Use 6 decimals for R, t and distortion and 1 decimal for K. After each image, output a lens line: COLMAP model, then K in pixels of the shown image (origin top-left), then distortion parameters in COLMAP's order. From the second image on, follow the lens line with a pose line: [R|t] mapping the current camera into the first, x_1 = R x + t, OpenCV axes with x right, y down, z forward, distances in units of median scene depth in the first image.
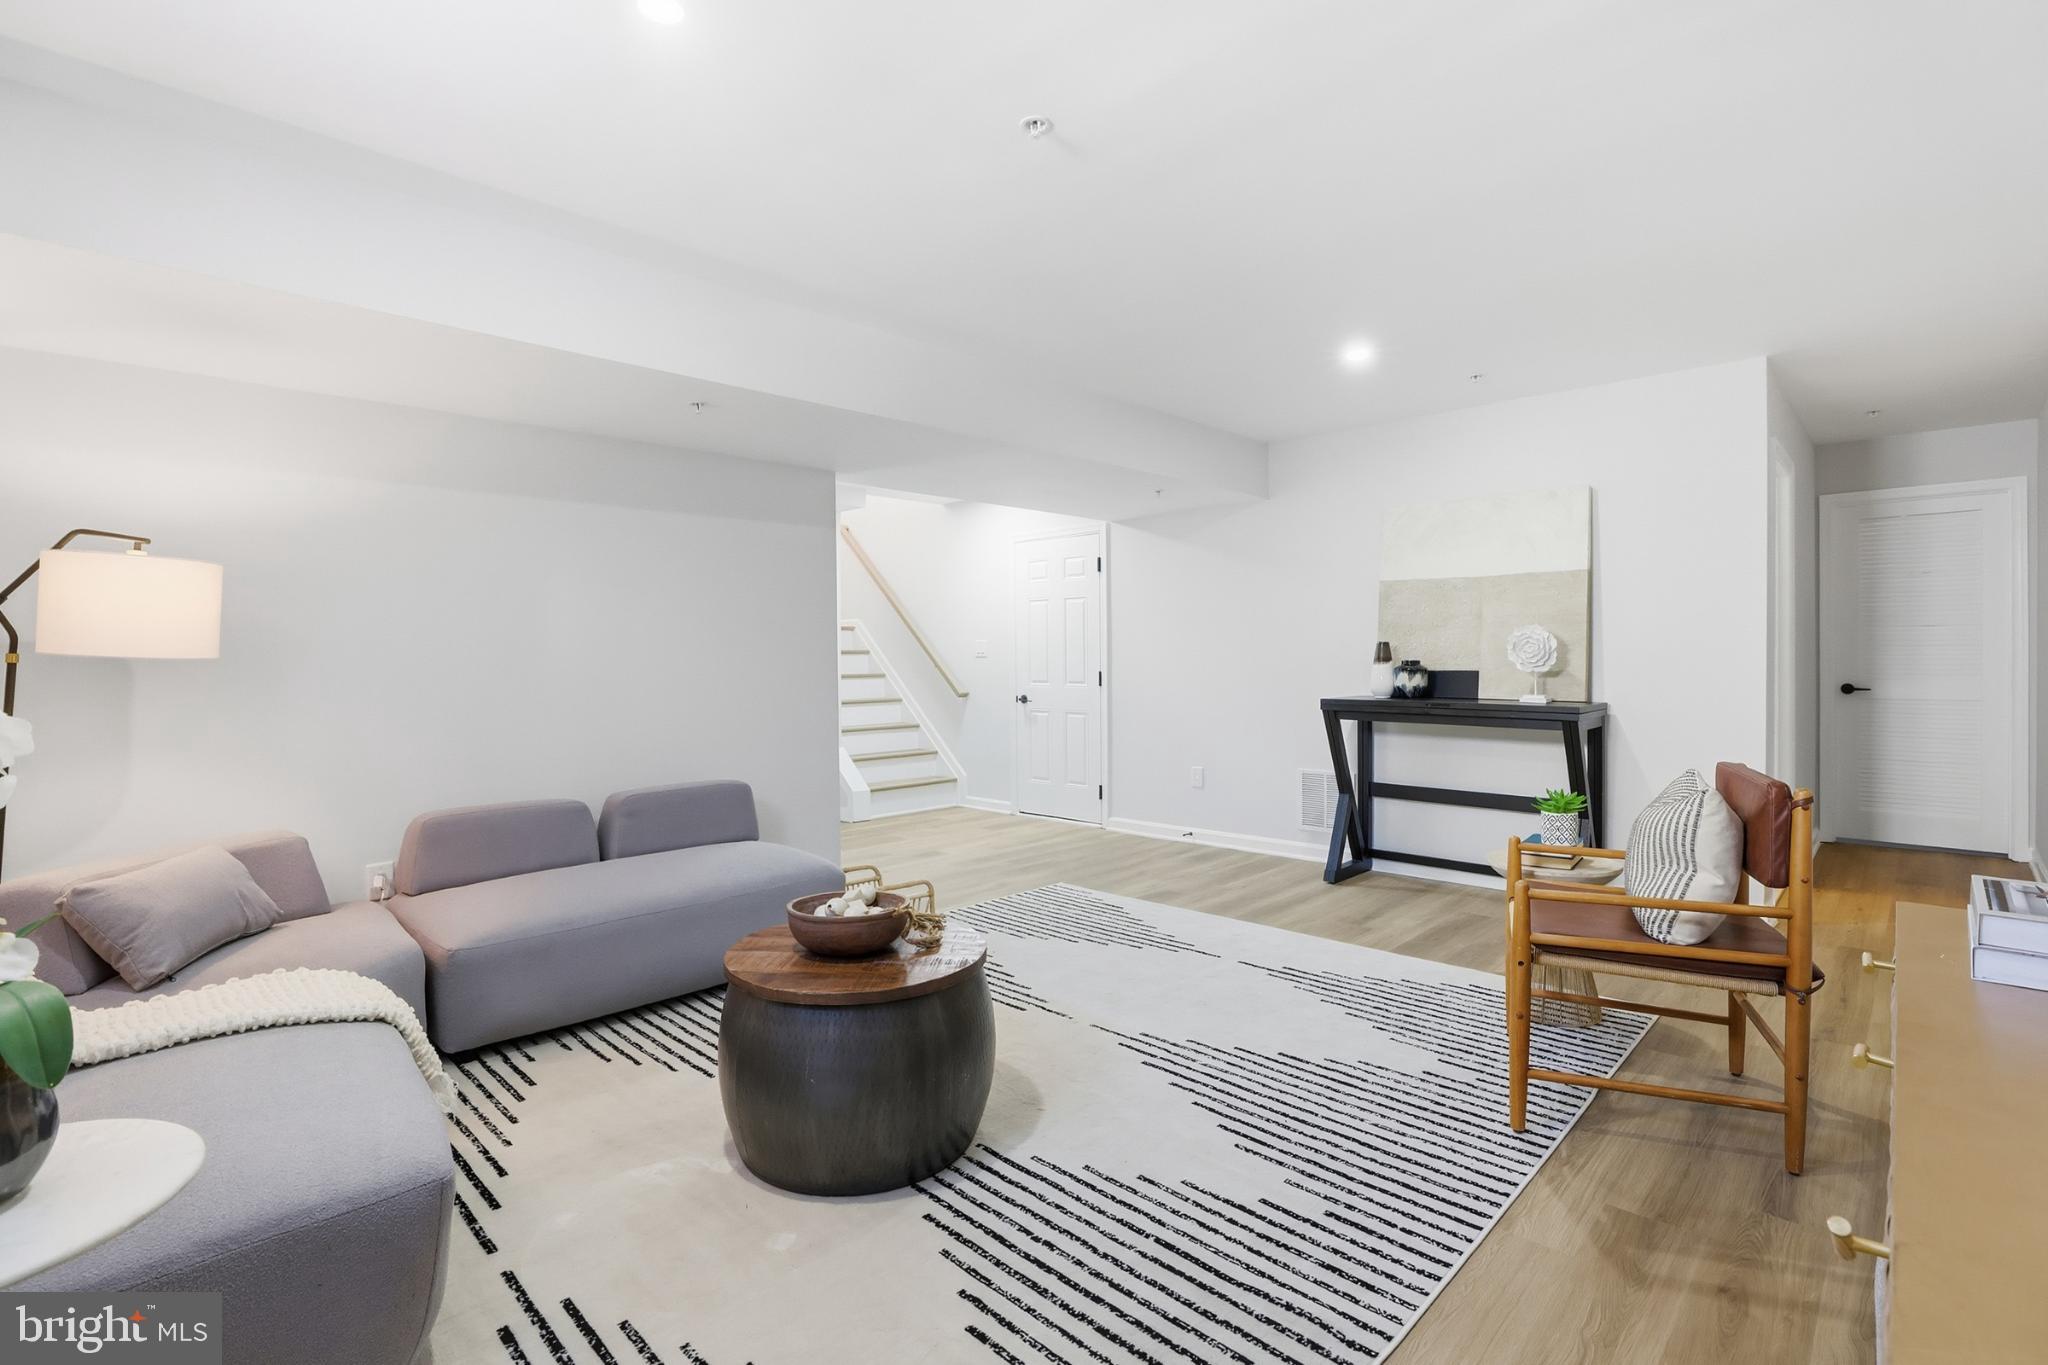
lens RADIAL K [[947.5, 0, 1022.3], [0, 947.5, 661.2], [0, 0, 1]] dist [-0.050209, 0.019607]
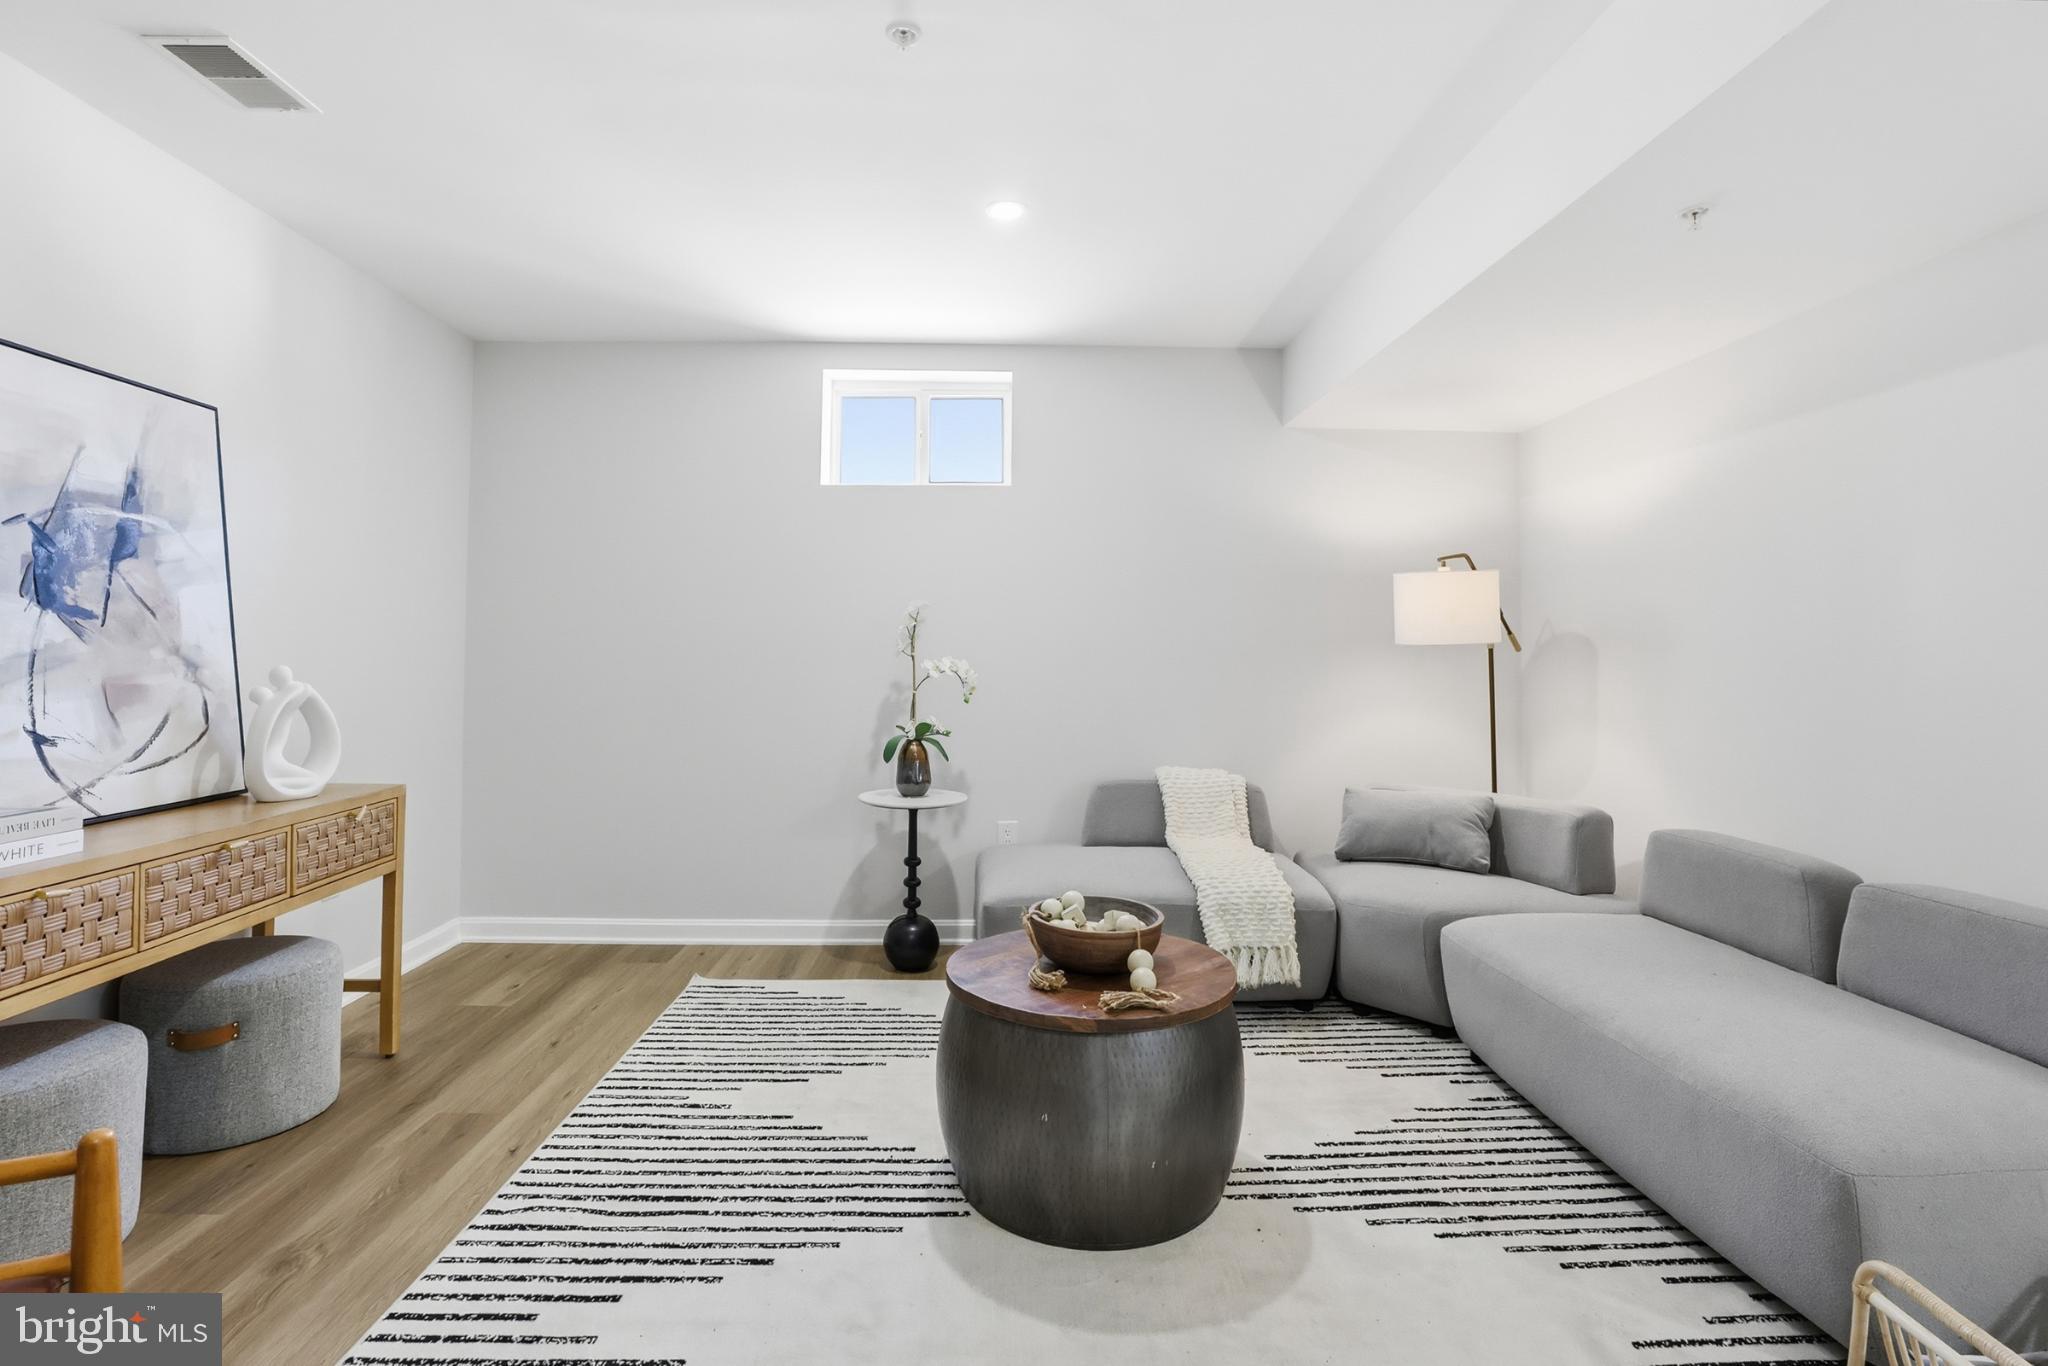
lens RADIAL K [[947.5, 0, 1022.3], [0, 947.5, 661.7], [0, 0, 1]] dist [-0.050209, 0.019607]
pose [[-0.676579, 0.007140, -0.736335, 0.624668], [-0.001637, 0.999936, 0.011200, 0.000672], [0.736368, 0.008783, -0.676524, 1.842692]]
